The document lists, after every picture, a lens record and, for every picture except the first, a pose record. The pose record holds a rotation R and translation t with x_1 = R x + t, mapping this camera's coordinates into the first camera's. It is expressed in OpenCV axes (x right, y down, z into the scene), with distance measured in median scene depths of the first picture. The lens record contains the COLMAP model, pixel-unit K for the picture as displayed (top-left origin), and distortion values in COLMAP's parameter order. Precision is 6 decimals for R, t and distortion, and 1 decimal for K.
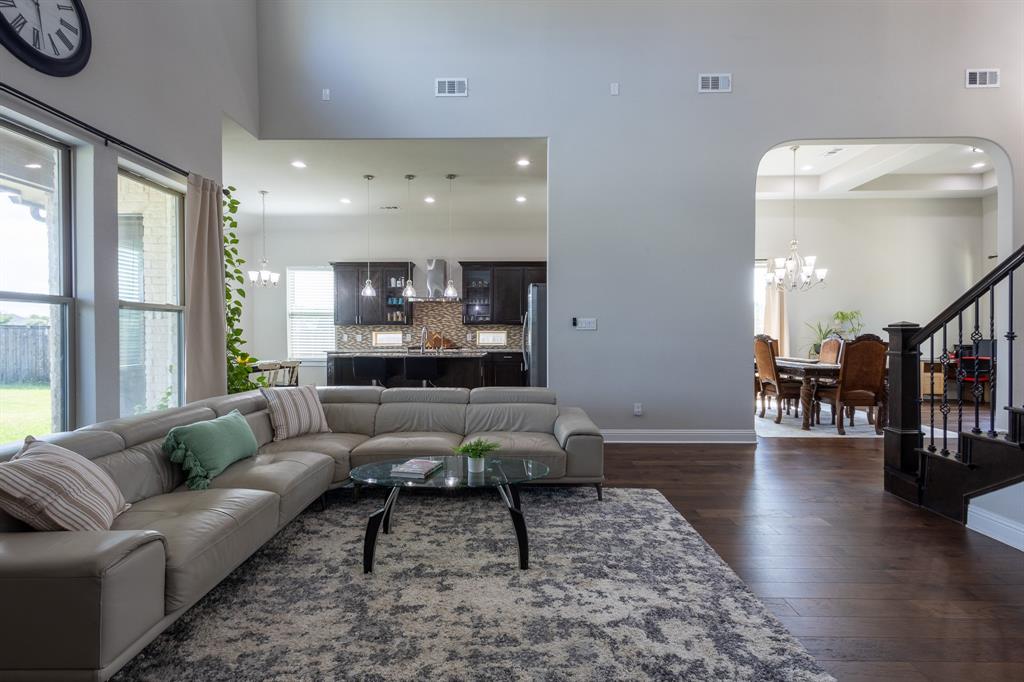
lens RADIAL K [[468.1, 0, 510.4], [0, 468.1, 339.9], [0, 0, 1]] dist [0.014101, -0.004827]
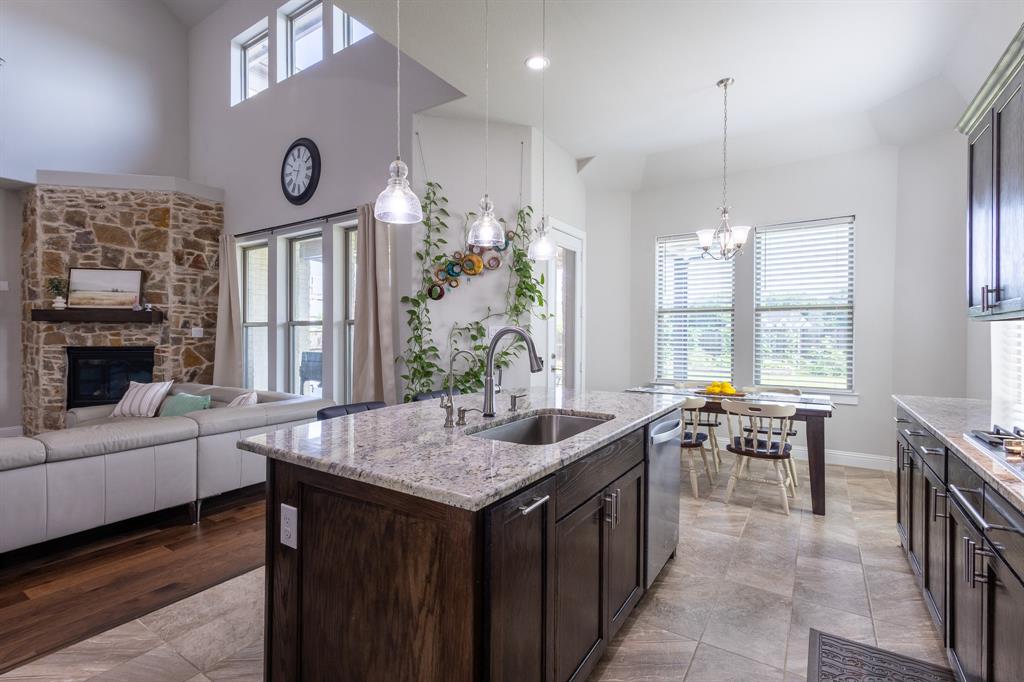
lens RADIAL K [[468.1, 0, 509.7], [0, 468.1, 339.4], [0, 0, 1]] dist [0.014101, -0.004827]
pose [[-0.529874, 0.005724, -0.848057, 0.137116], [-0.011437, 0.999838, 0.013894, -0.049459], [0.847999, 0.017061, -0.529723, 2.246127]]
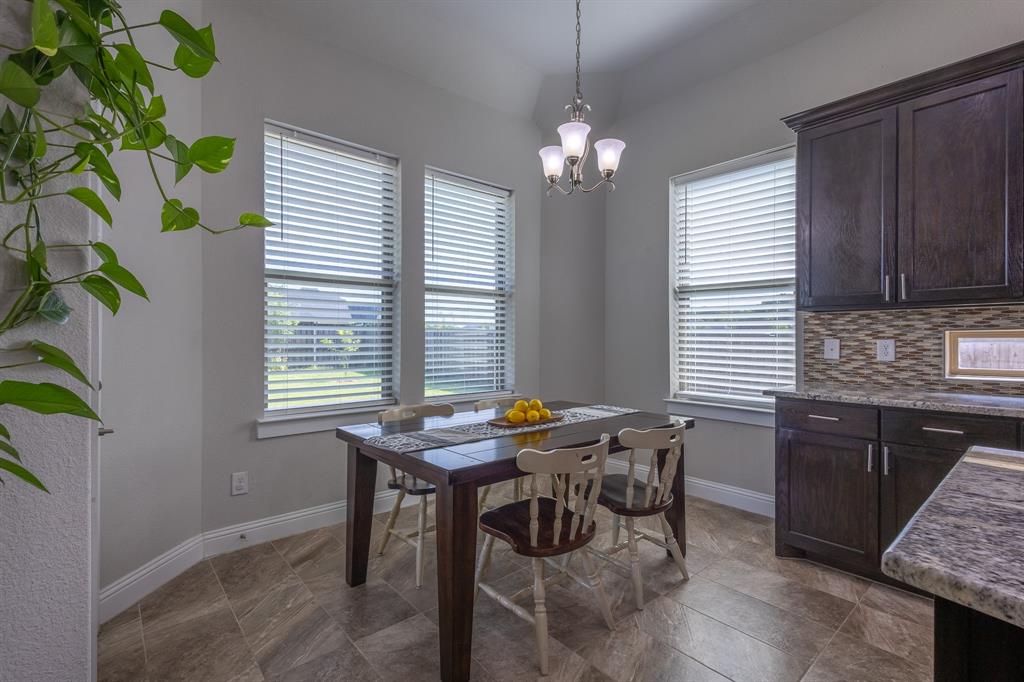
lens RADIAL K [[468.1, 0, 514.3], [0, 468.1, 341.2], [0, 0, 1]] dist [0.014101, -0.004827]
pose [[0.671958, 0.007525, -0.740551, -0.660295], [-0.012613, 0.999920, -0.001285, -0.017649], [0.740482, 0.010204, 0.671999, 1.575531]]
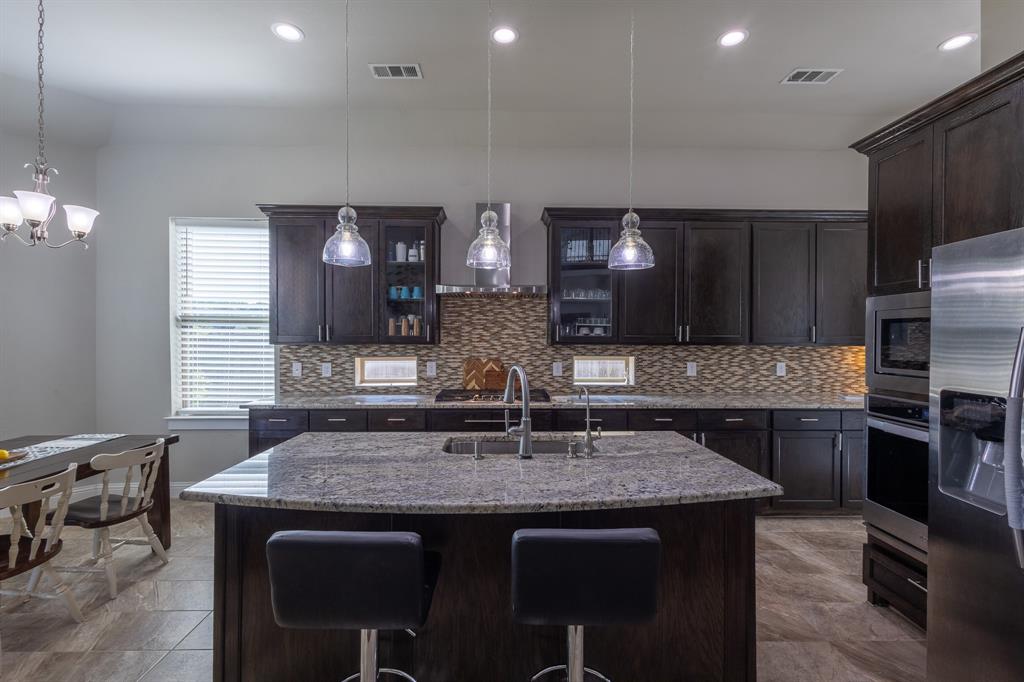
lens RADIAL K [[468.1, 0, 510.8], [0, 468.1, 338.8], [0, 0, 1]] dist [0.014101, -0.004827]
pose [[0.999242, 0.004086, 0.038707, -0.396640], [-0.003901, 0.999981, -0.004839, -0.087724], [-0.038726, 0.004684, 0.999239, 1.328606]]
